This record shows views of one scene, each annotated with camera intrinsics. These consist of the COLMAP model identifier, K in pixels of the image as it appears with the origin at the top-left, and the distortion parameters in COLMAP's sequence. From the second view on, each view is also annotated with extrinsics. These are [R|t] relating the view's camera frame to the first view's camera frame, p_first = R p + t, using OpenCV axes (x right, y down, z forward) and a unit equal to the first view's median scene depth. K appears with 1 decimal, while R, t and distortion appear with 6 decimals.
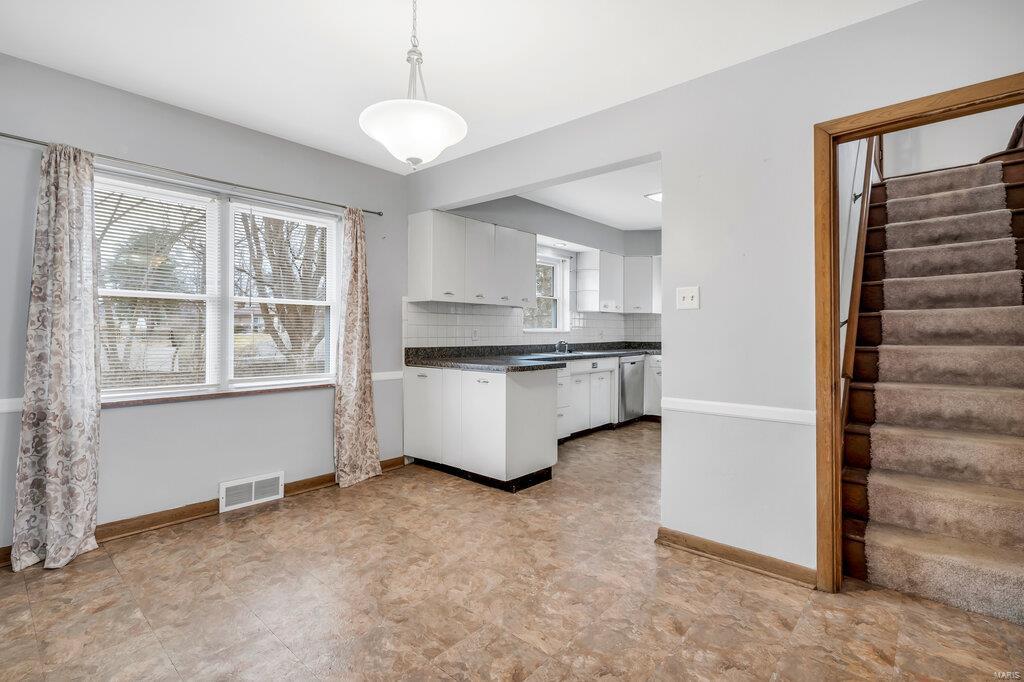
lens RADIAL K [[478.0, 0, 506.5], [0, 478.0, 330.5], [0, 0, 1]] dist [0.002802, 0.002121]
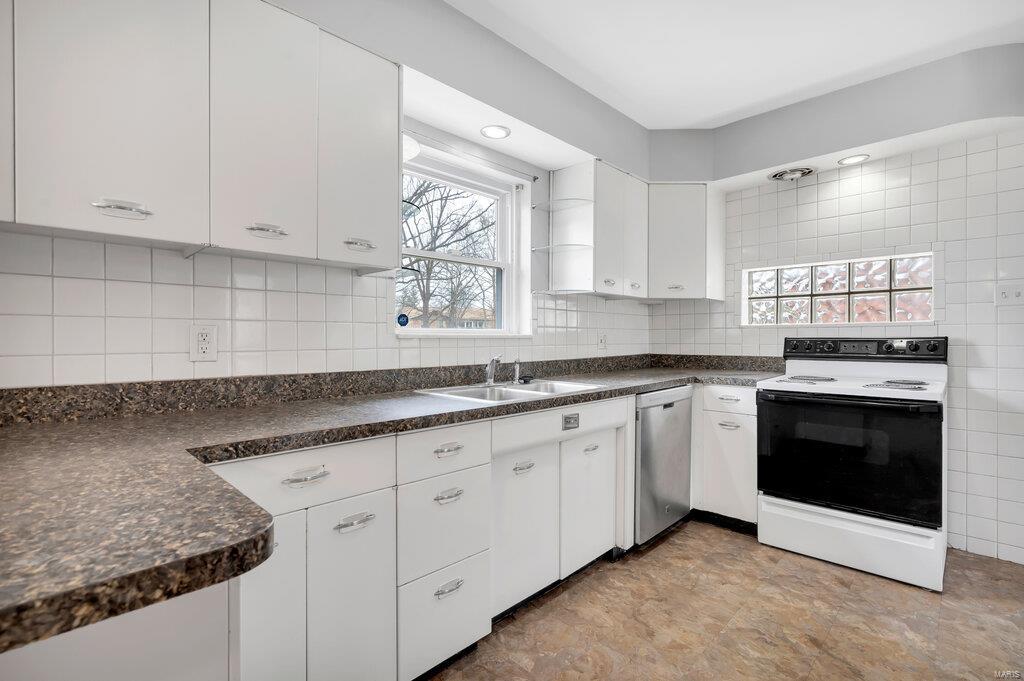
lens RADIAL K [[478.0, 0, 505.6], [0, 478.0, 341.1], [0, 0, 1]] dist [0.002802, 0.002121]
pose [[0.998561, -0.000854, -0.053624, 0.133944], [0.001448, 0.999938, 0.011046, 0.002327], [0.053611, -0.011108, 0.998500, 0.536120]]
